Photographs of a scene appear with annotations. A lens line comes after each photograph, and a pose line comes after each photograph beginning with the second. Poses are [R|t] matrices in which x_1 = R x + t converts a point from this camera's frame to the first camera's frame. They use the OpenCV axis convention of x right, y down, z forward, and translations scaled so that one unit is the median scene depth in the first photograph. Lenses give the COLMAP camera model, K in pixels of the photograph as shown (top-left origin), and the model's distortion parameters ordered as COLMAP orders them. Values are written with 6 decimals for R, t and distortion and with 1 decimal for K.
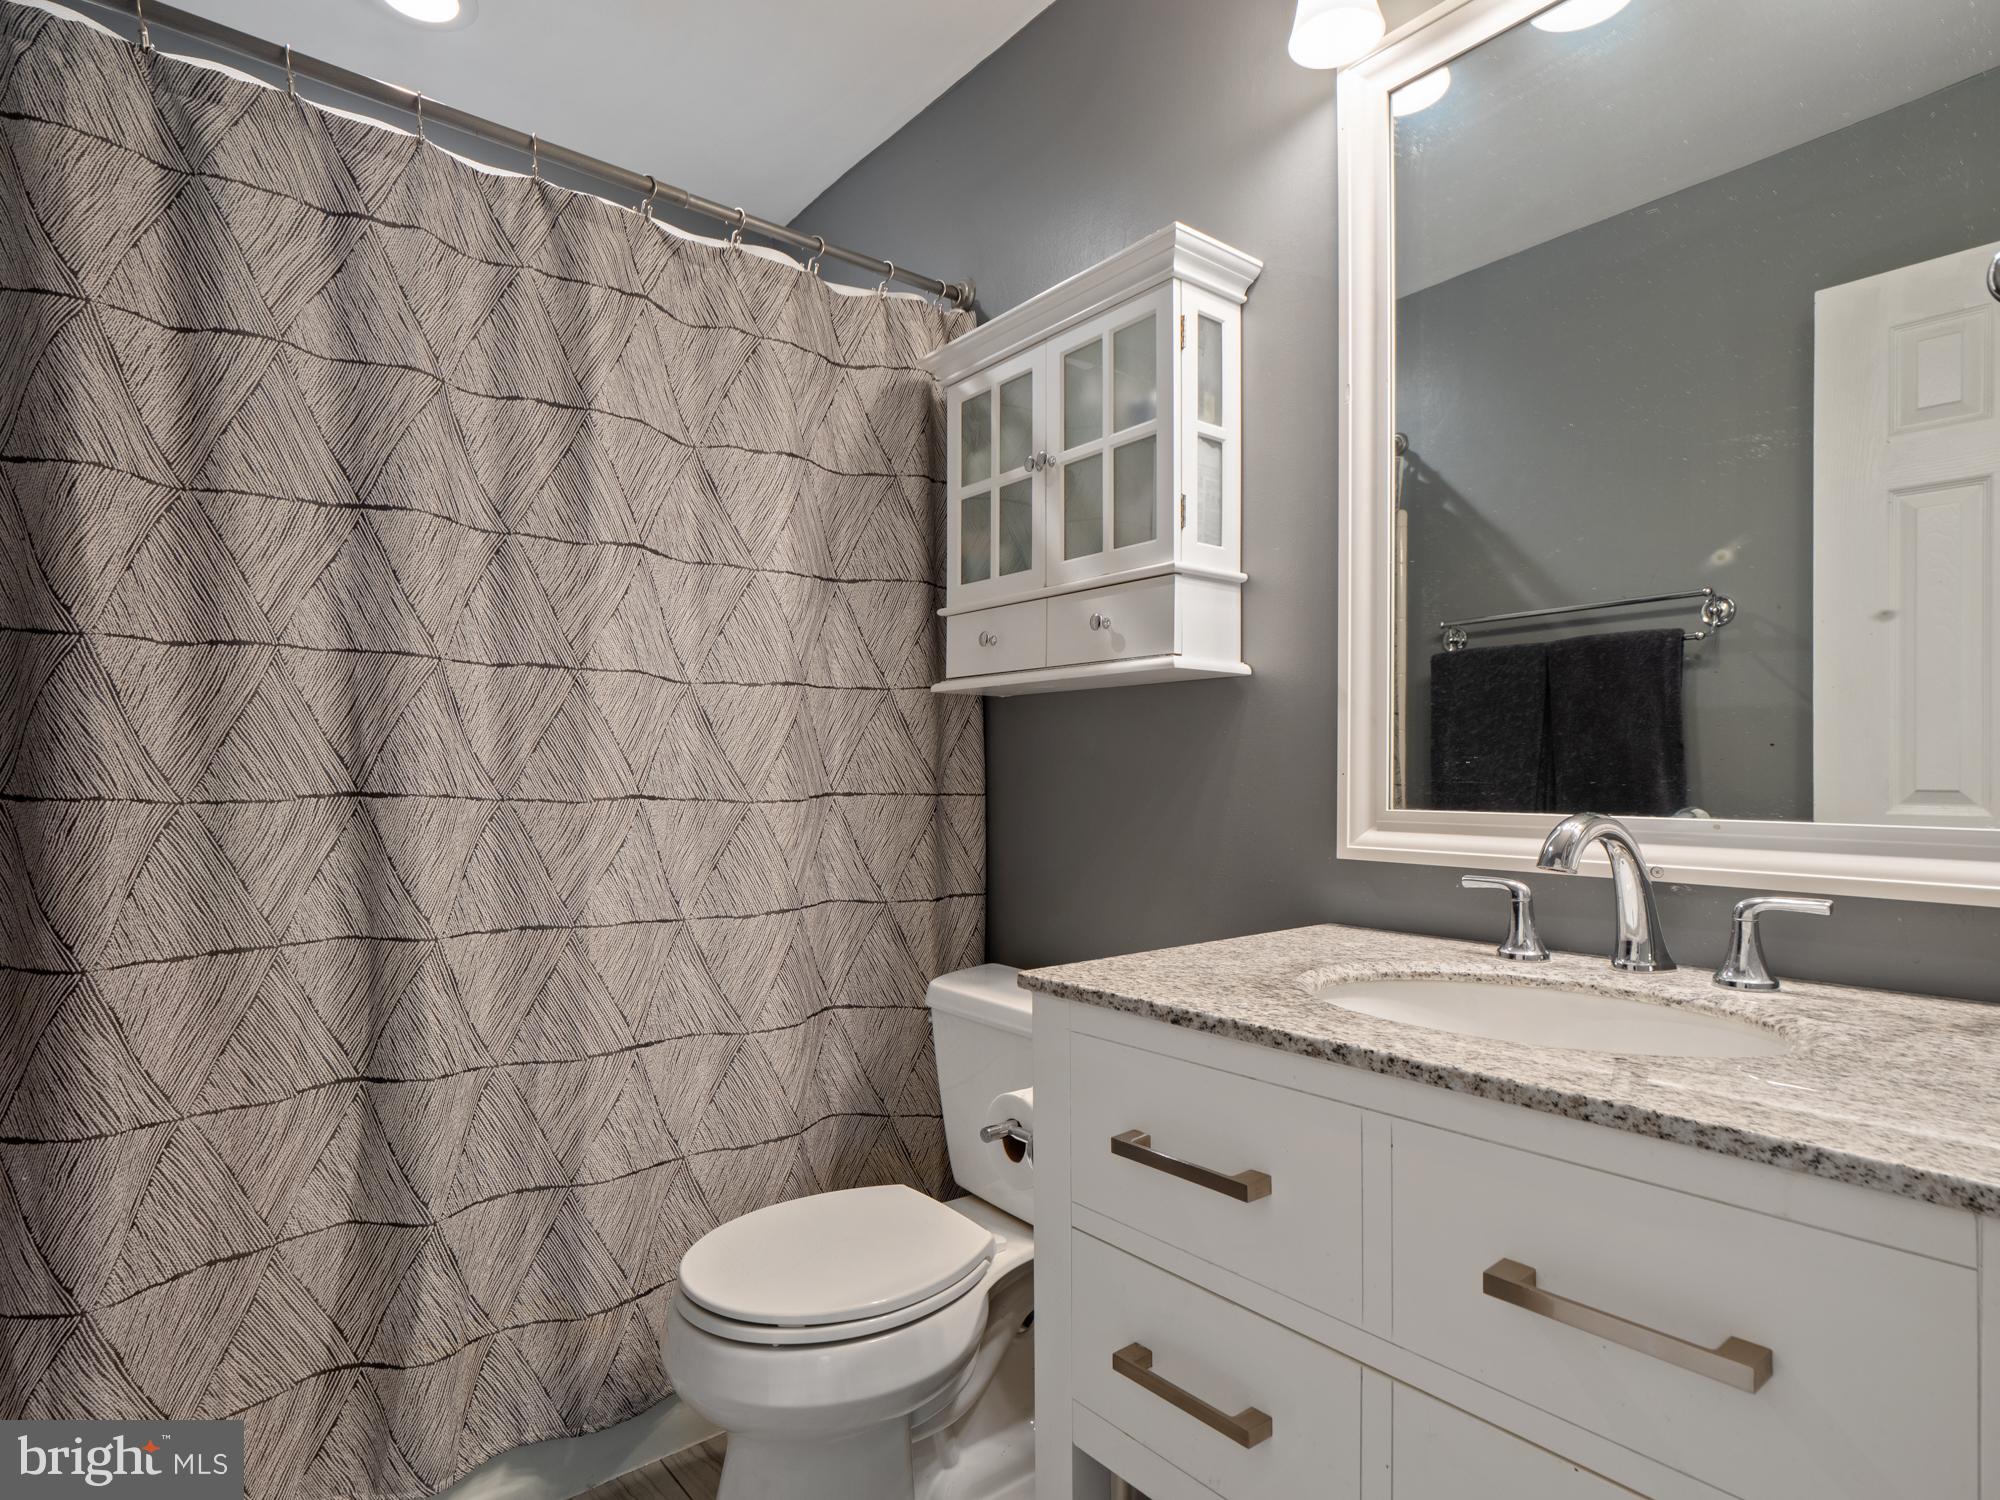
lens RADIAL K [[1057.4, 0, 1000.0], [0, 1057.4, 750.0], [0, 0, 1]] dist [-0.003815, -0.002069]
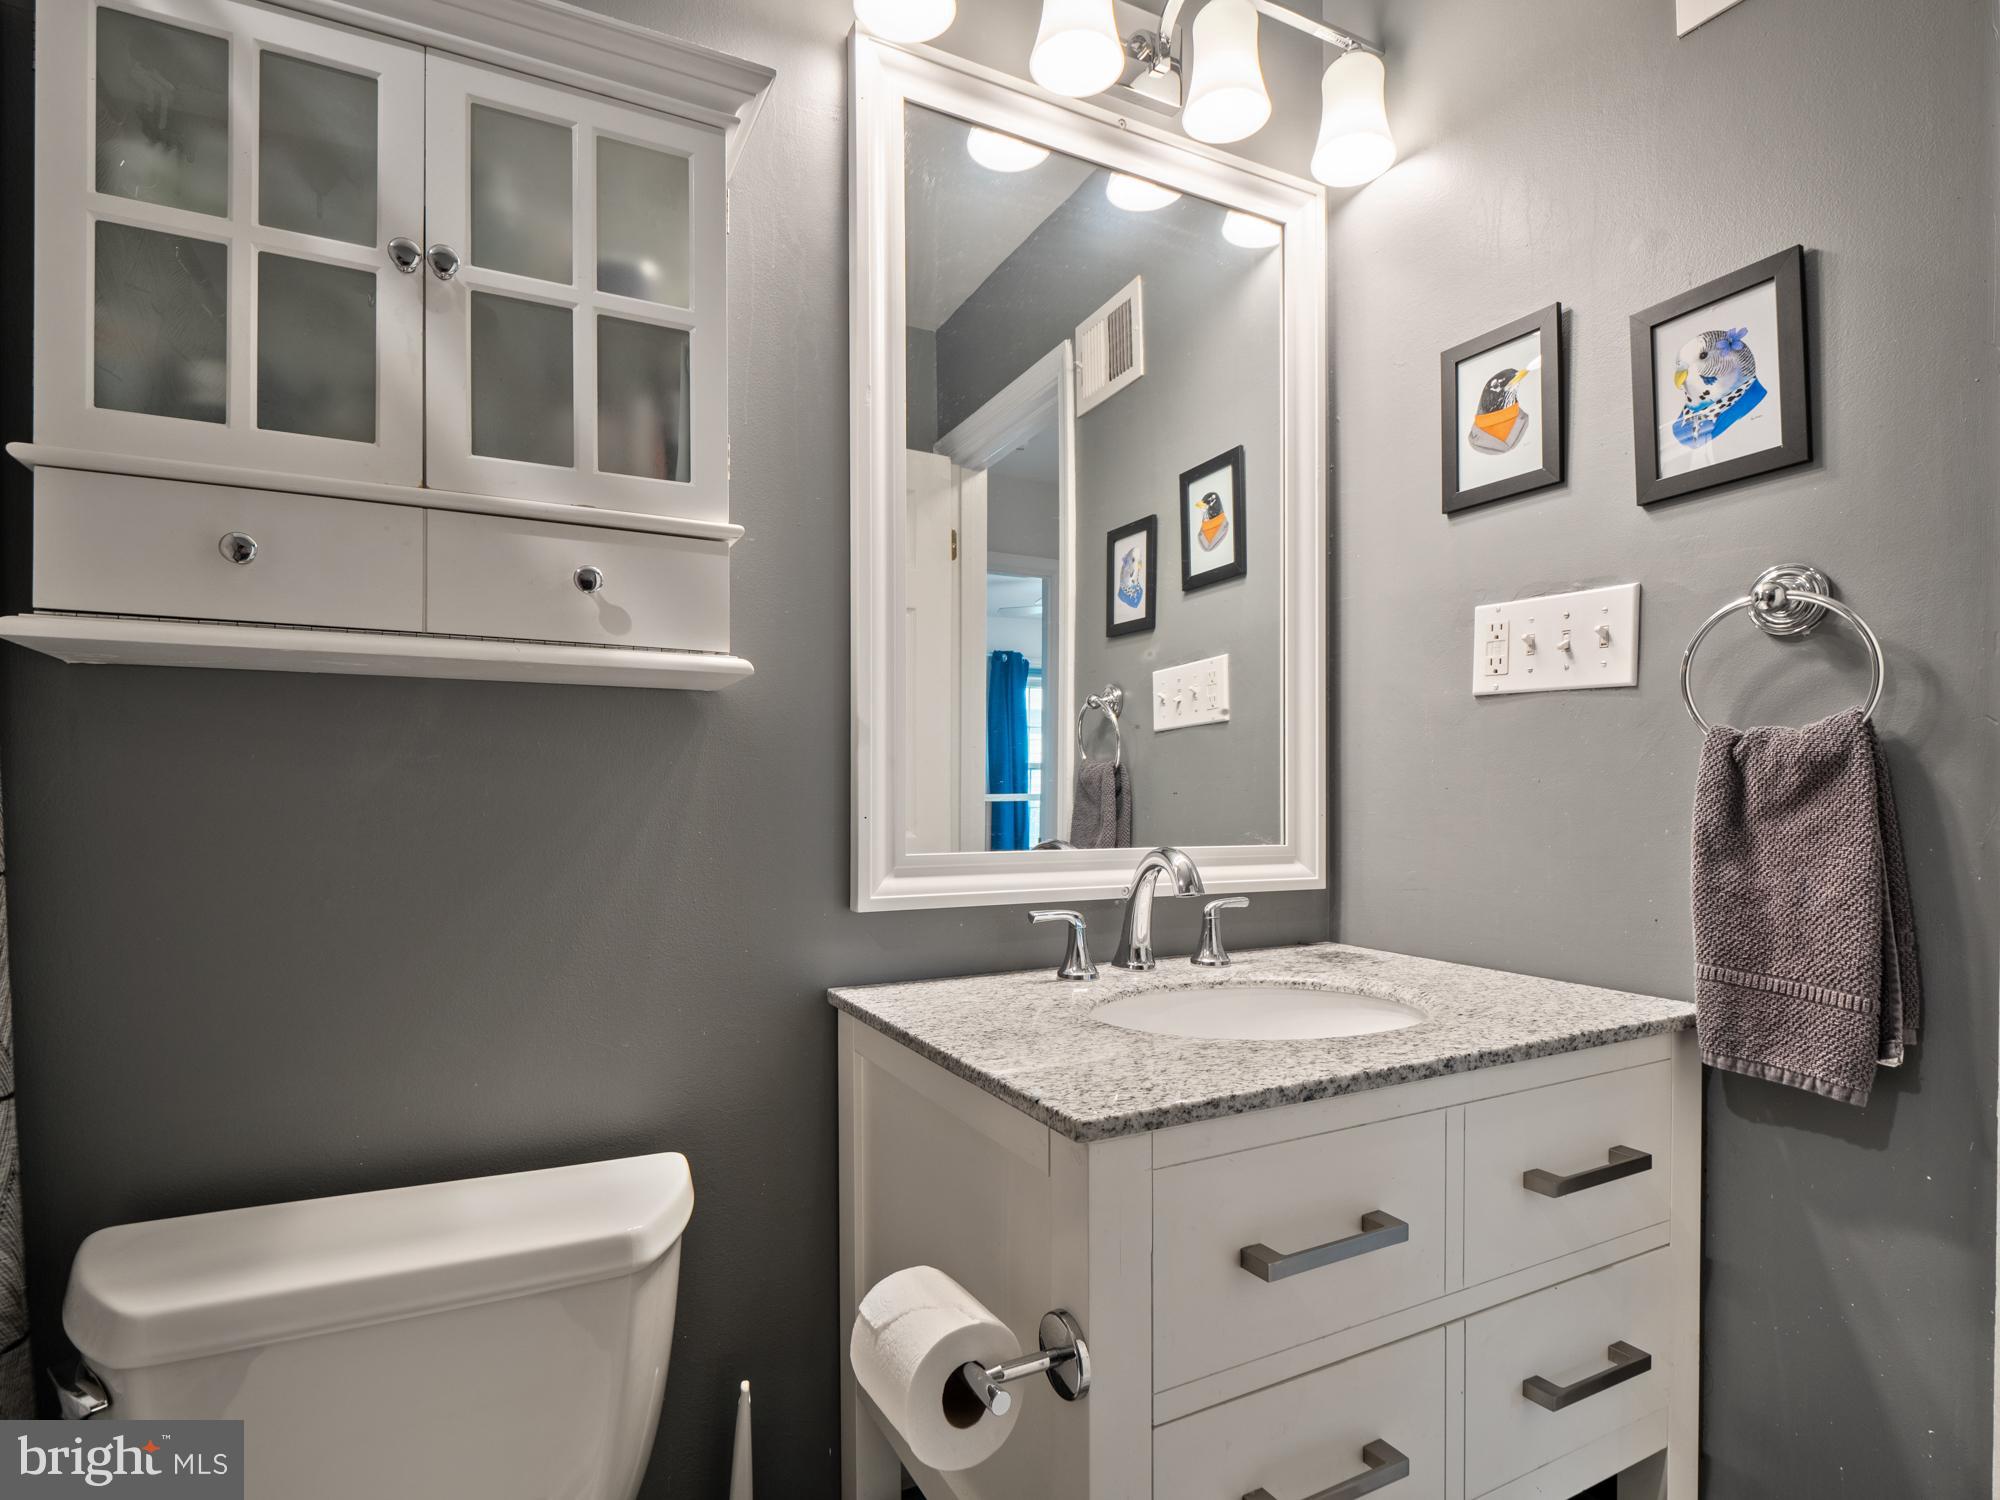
lens RADIAL K [[1057.4, 0, 1000.0], [0, 1057.4, 750.0], [0, 0, 1]] dist [-0.003815, -0.002069]
pose [[0.203547, 0.035539, 0.978420, -0.620239], [-0.021914, 0.999256, -0.031736, -0.007500], [-0.978820, -0.014981, 0.204174, 0.840613]]
